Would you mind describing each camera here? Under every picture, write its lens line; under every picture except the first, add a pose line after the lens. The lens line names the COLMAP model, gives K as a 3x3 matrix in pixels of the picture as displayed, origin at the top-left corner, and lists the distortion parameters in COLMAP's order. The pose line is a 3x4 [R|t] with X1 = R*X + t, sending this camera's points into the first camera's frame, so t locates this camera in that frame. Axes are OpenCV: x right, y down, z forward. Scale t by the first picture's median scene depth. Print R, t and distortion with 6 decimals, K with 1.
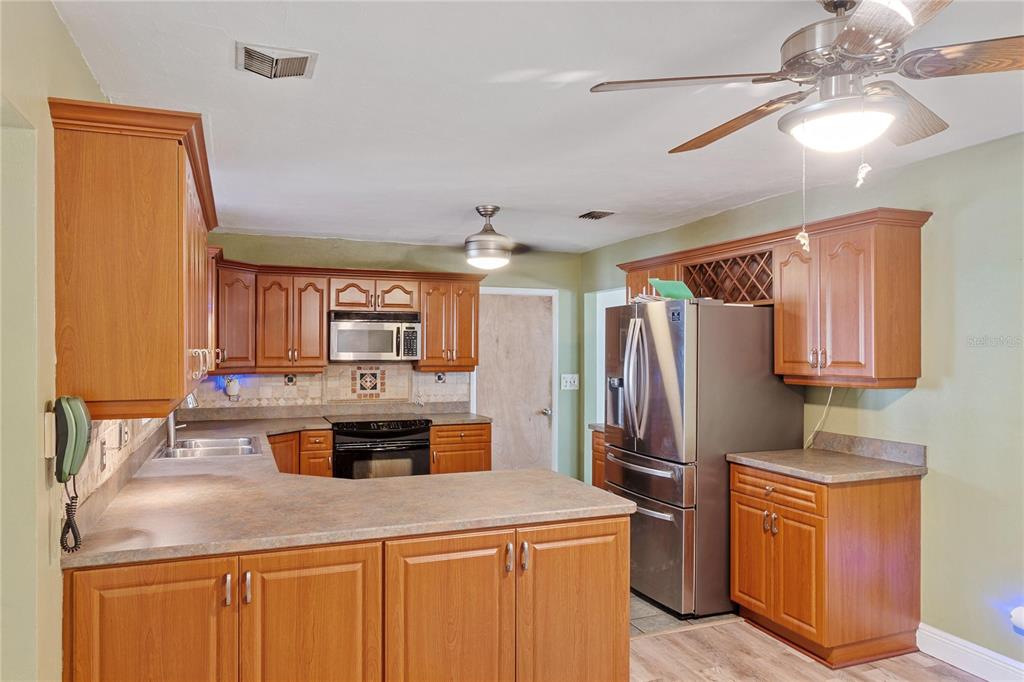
lens RADIAL K [[708.8, 0, 511.5], [0, 708.8, 344.8], [0, 0, 1]] dist [-0.005314, -0.001549]
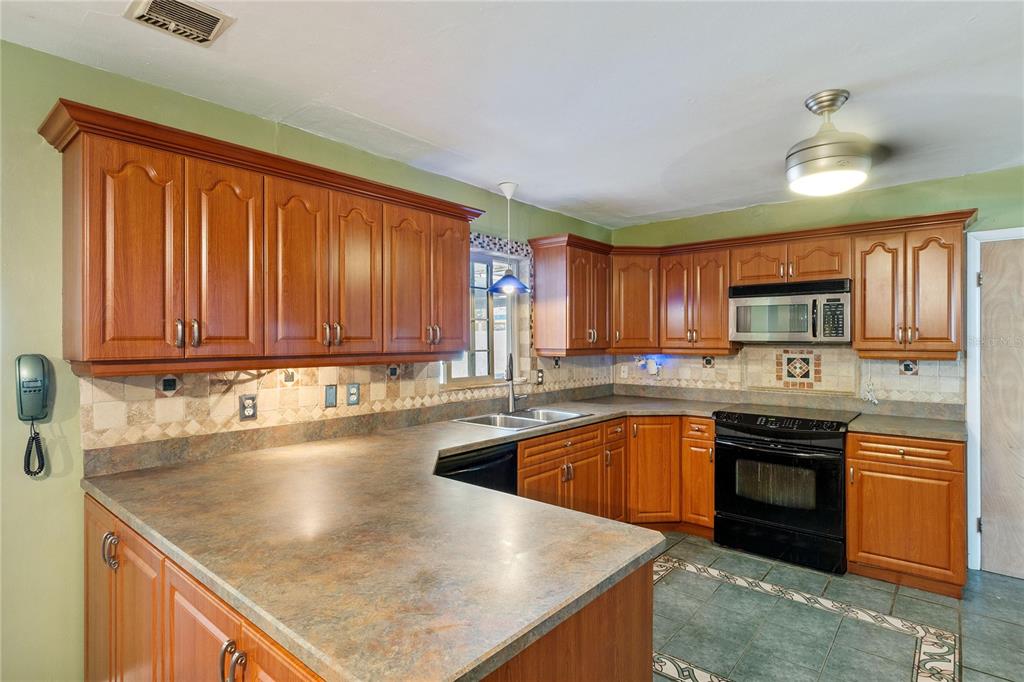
lens RADIAL K [[532.1, 0, 510.5], [0, 532.1, 340.3], [0, 0, 1]] dist [0.001109, -0.000208]
pose [[0.468597, -0.000298, -0.883412, 0.200978], [0.005330, 0.999983, 0.002490, 0.016437], [0.883396, -0.005876, 0.468590, 0.419106]]
